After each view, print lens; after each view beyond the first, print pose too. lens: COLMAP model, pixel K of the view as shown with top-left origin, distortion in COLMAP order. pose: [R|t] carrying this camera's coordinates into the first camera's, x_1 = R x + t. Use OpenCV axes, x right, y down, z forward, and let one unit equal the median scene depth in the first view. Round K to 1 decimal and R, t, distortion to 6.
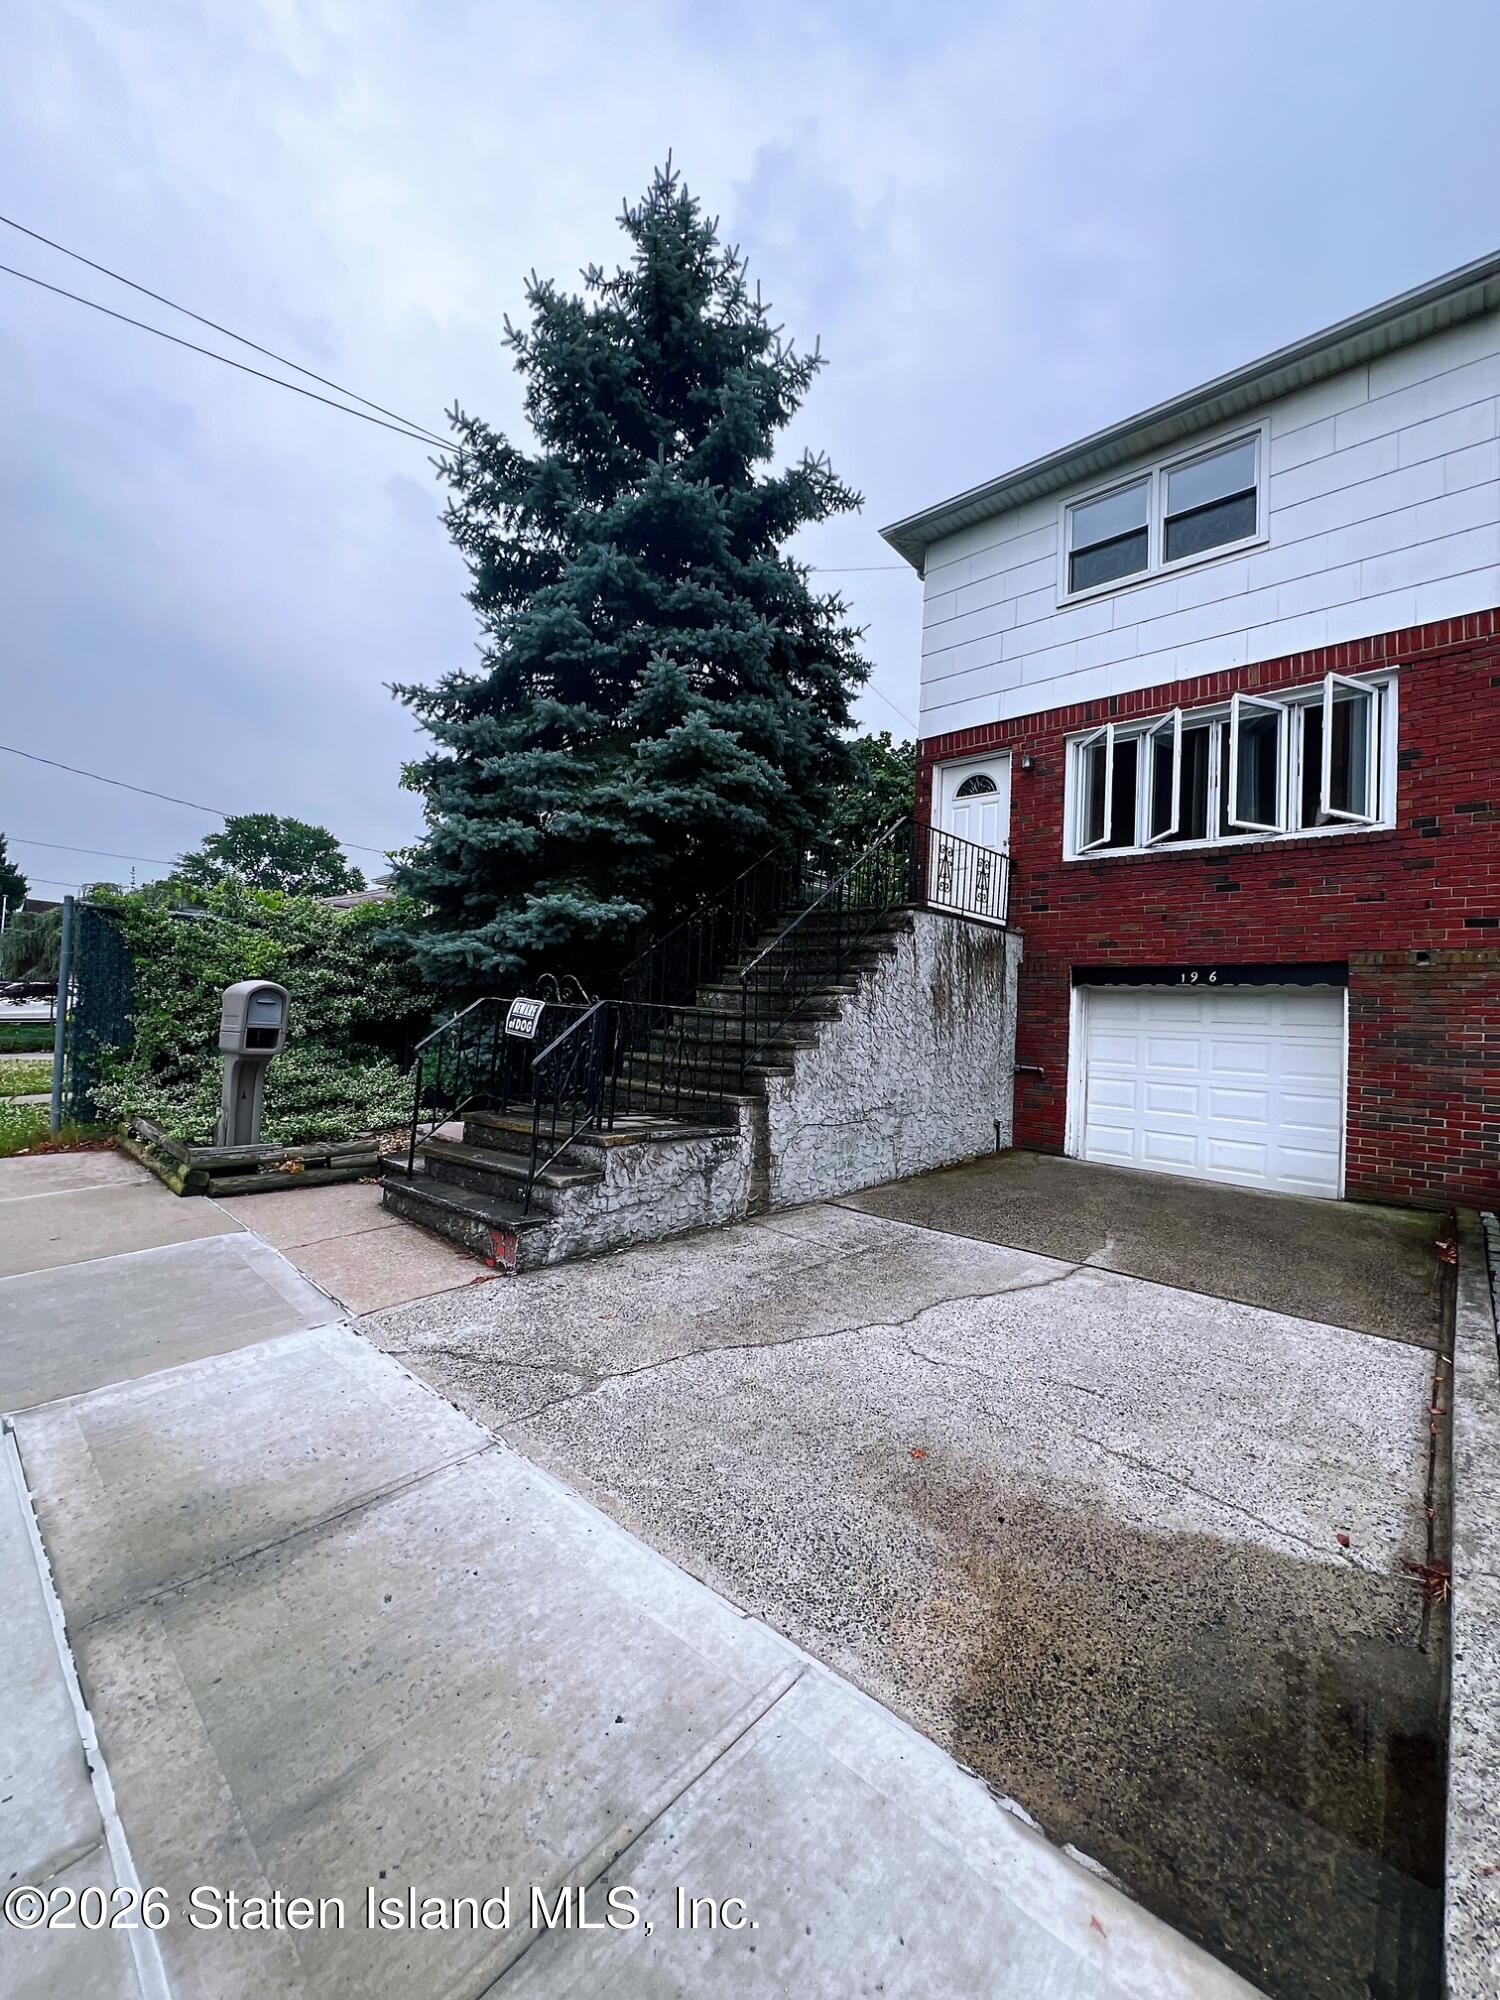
lens RADIAL K [[794.6, 0, 761.9], [0, 794.6, 991.6], [0, 0, 1]] dist [-0.002625, 0.001041]
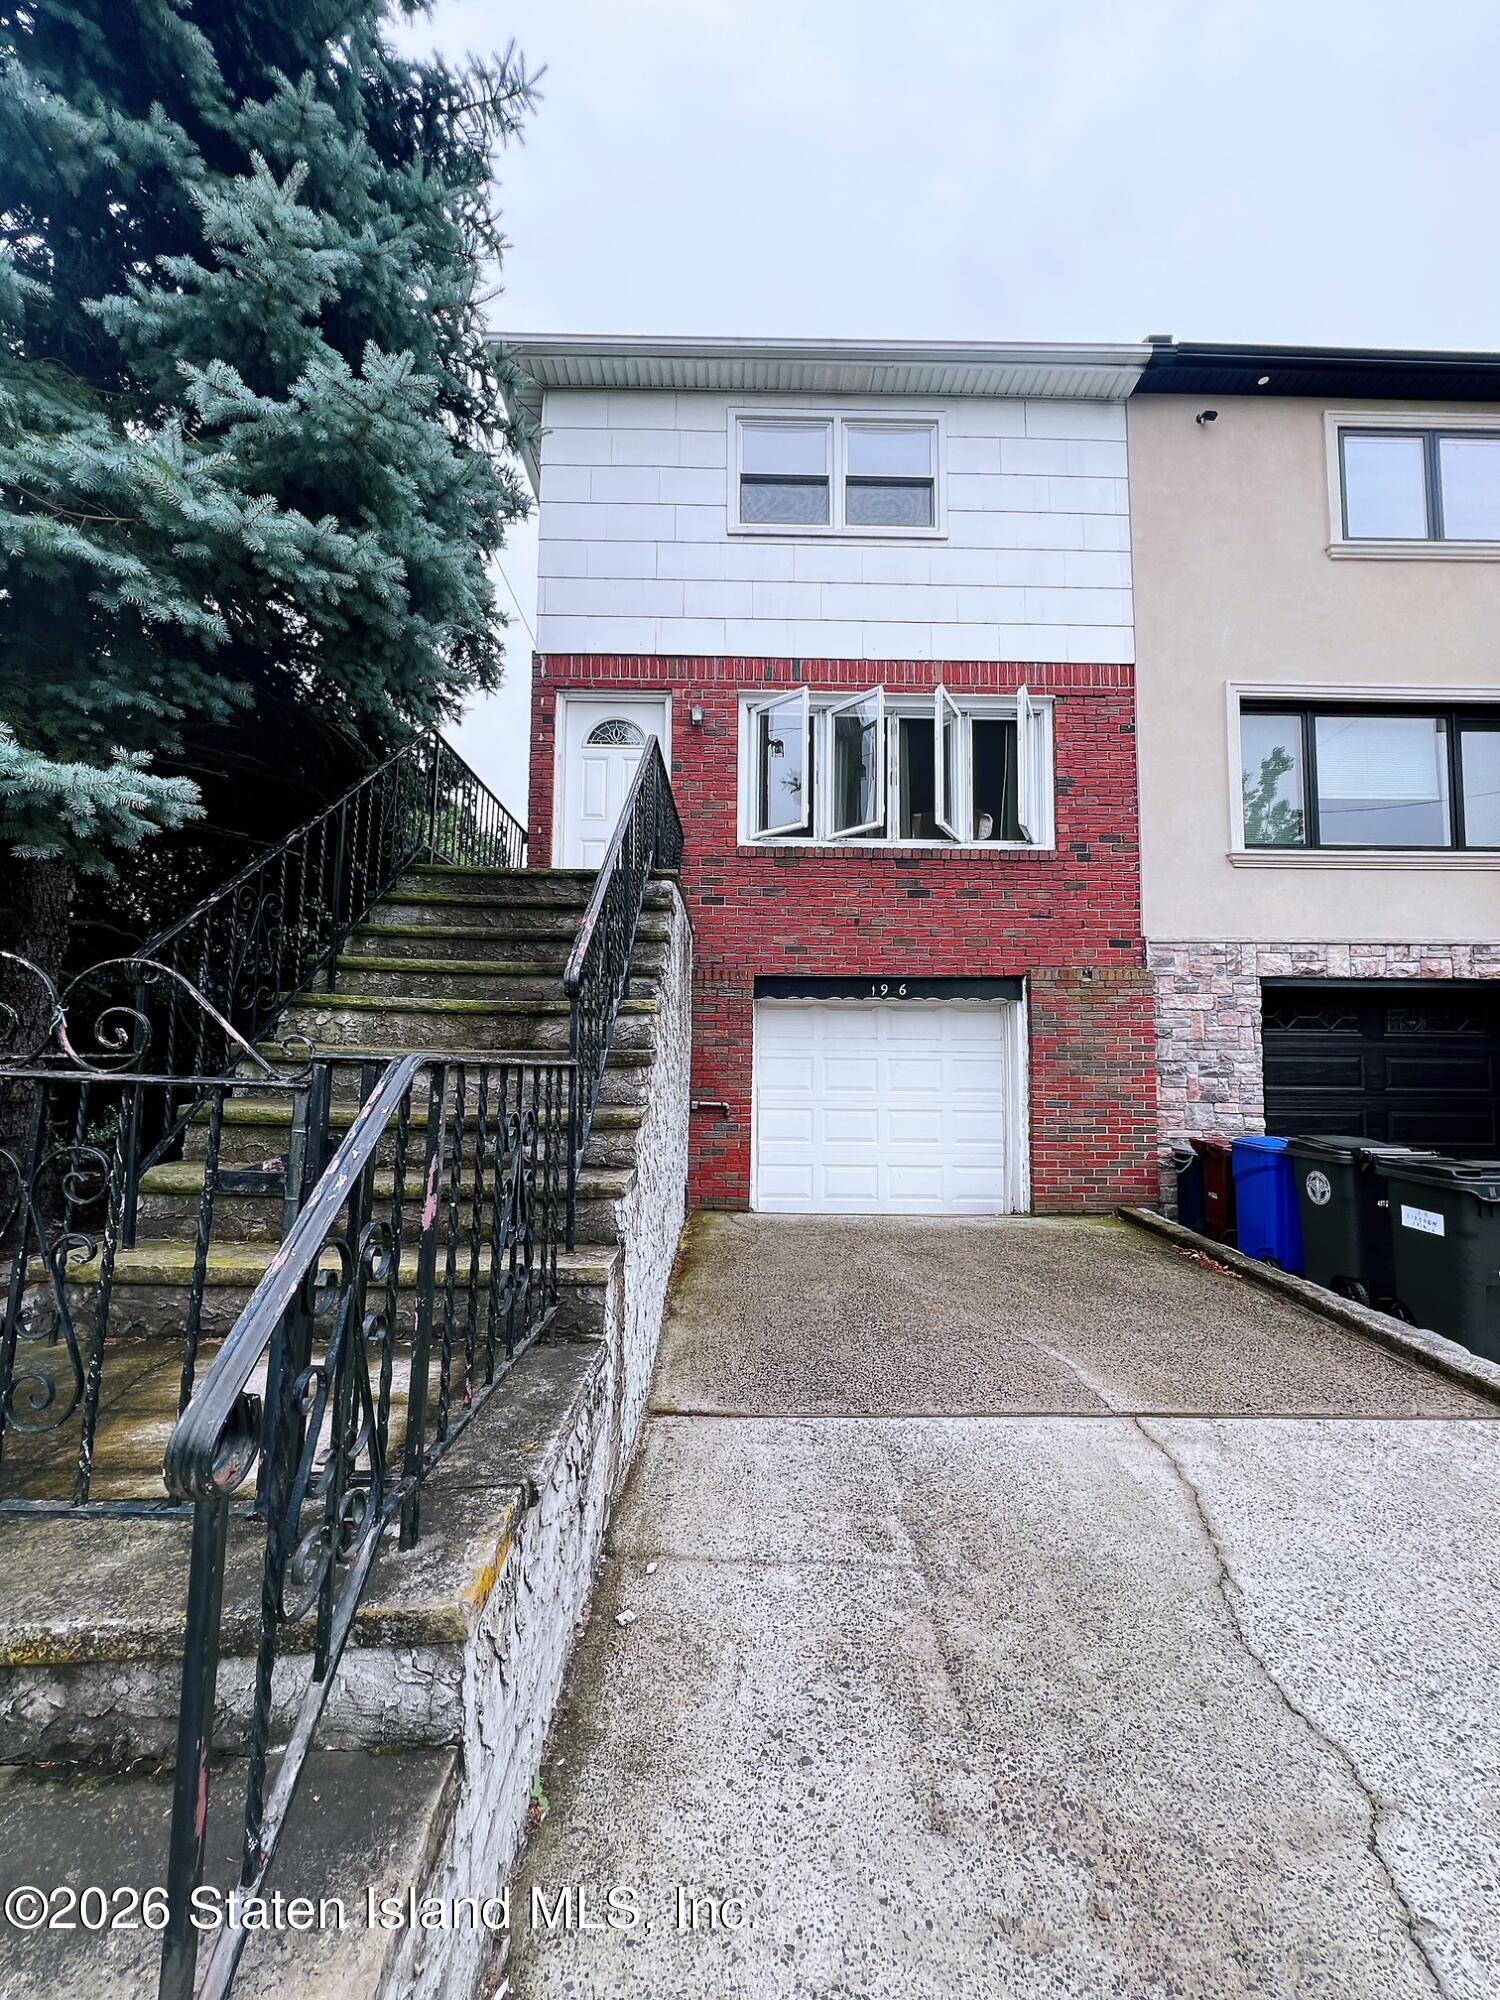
lens RADIAL K [[794.6, 0, 752.0], [0, 794.6, 992.7], [0, 0, 1]] dist [-0.002625, 0.001041]
pose [[0.737606, 0.008736, 0.675175, -0.283973], [-0.000957, 0.999929, -0.011892, -0.006690], [-0.675231, 0.008126, 0.737562, 0.706565]]
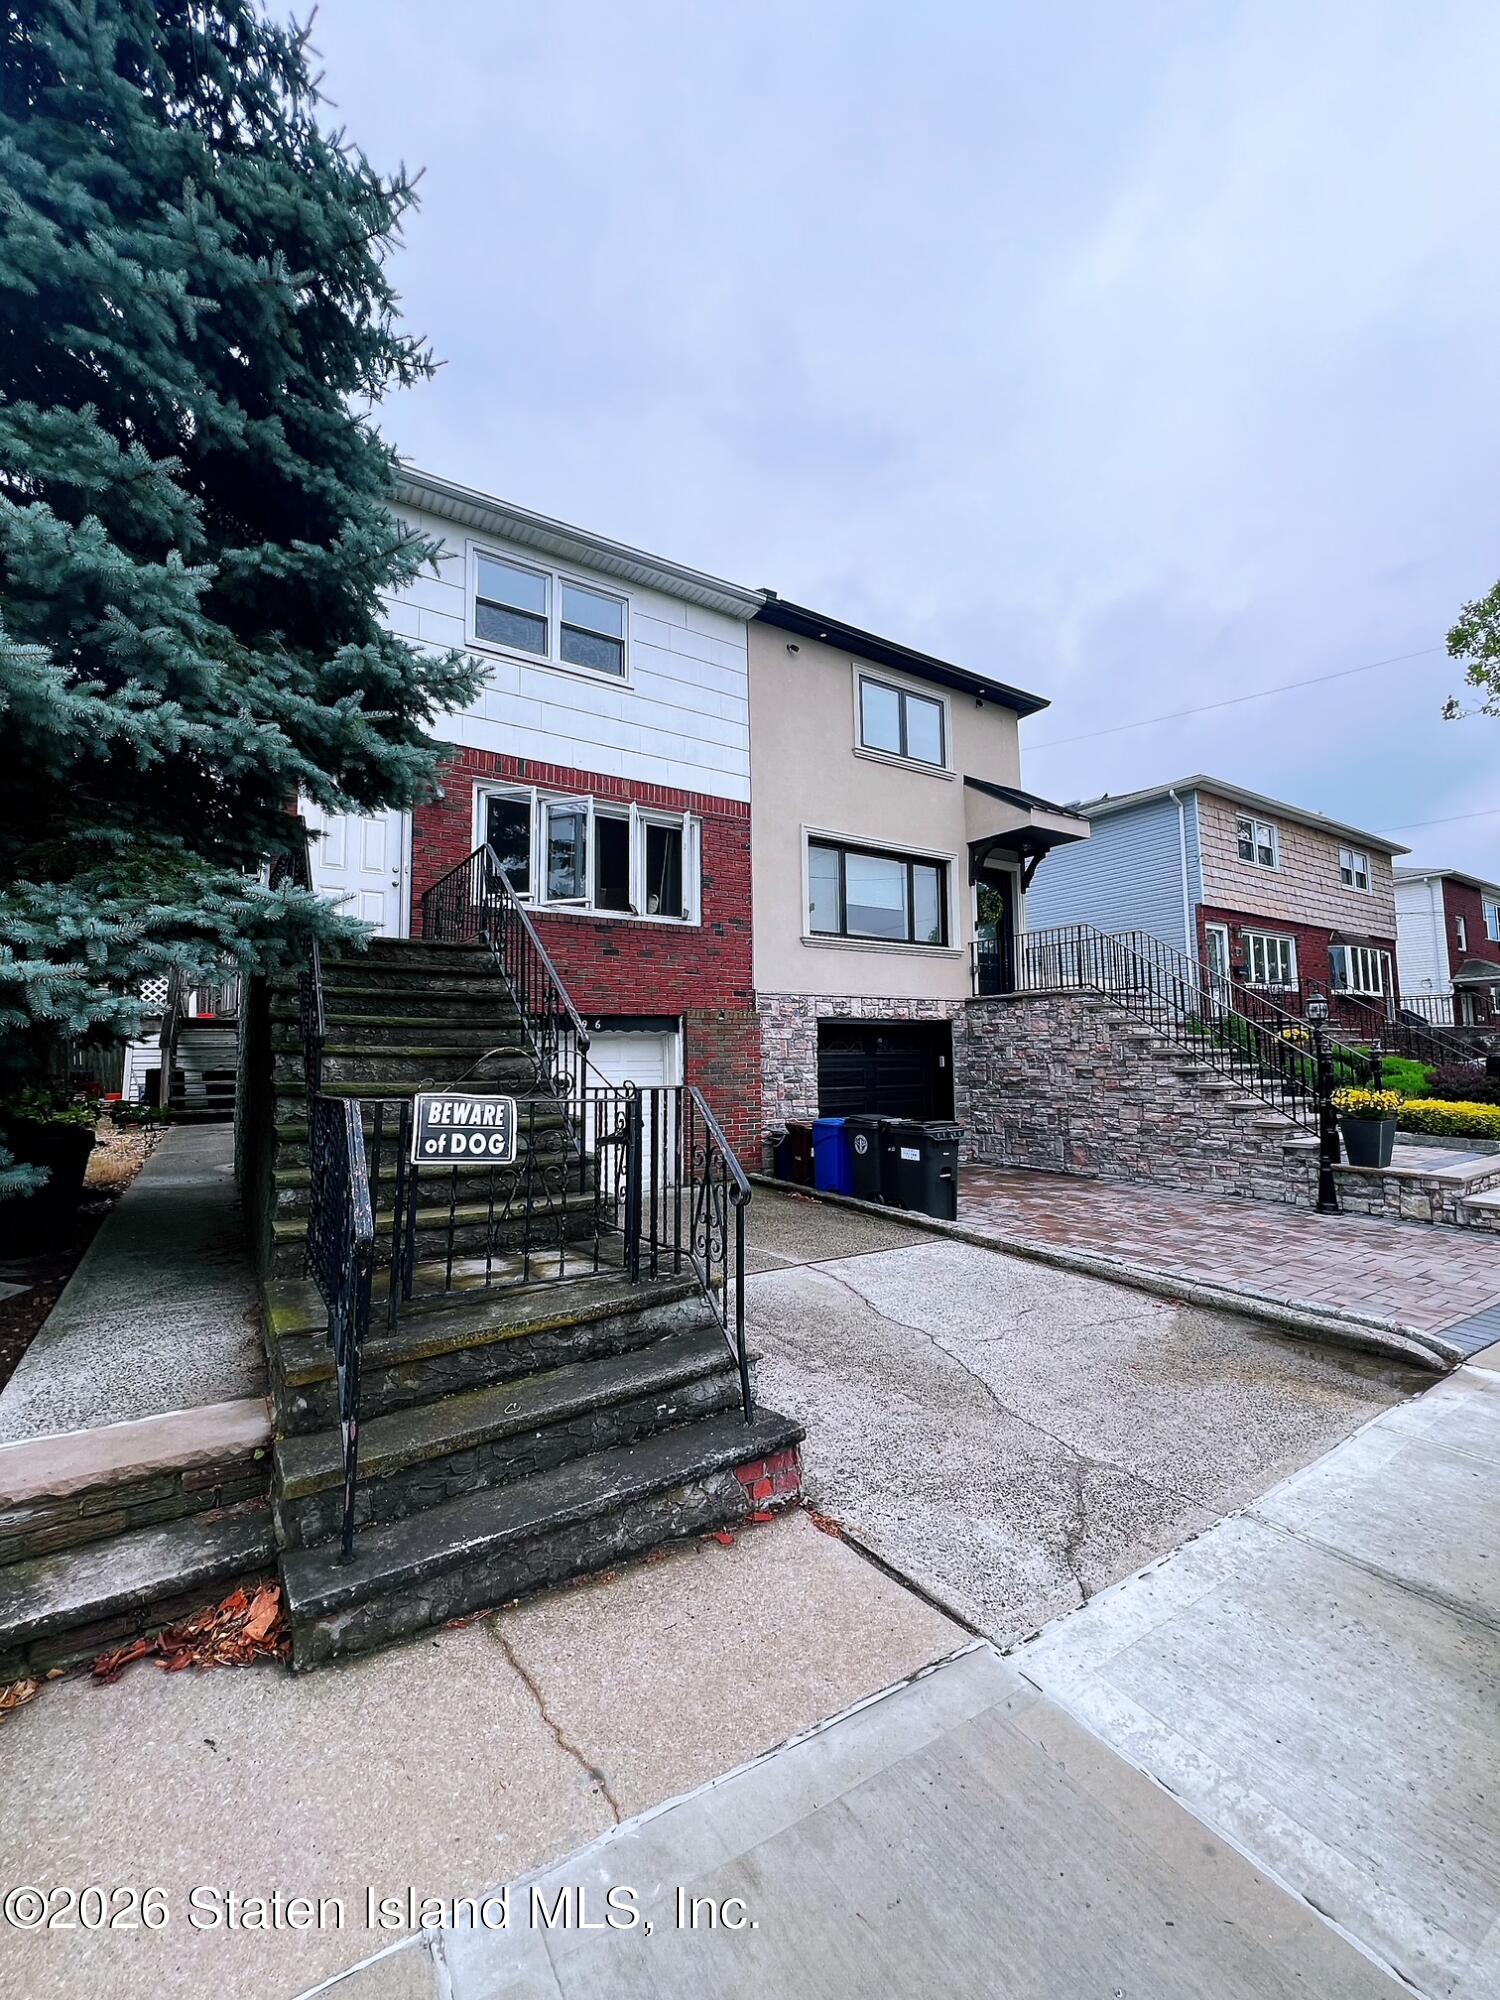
lens RADIAL K [[794.6, 0, 746.9], [0, 794.6, 995.5], [0, 0, 1]] dist [-0.002625, 0.001041]
pose [[0.267501, 0.030580, 0.963072, -0.847083], [-0.010813, 0.999529, -0.028735, -0.048948], [-0.963497, -0.002727, 0.267705, 0.737203]]
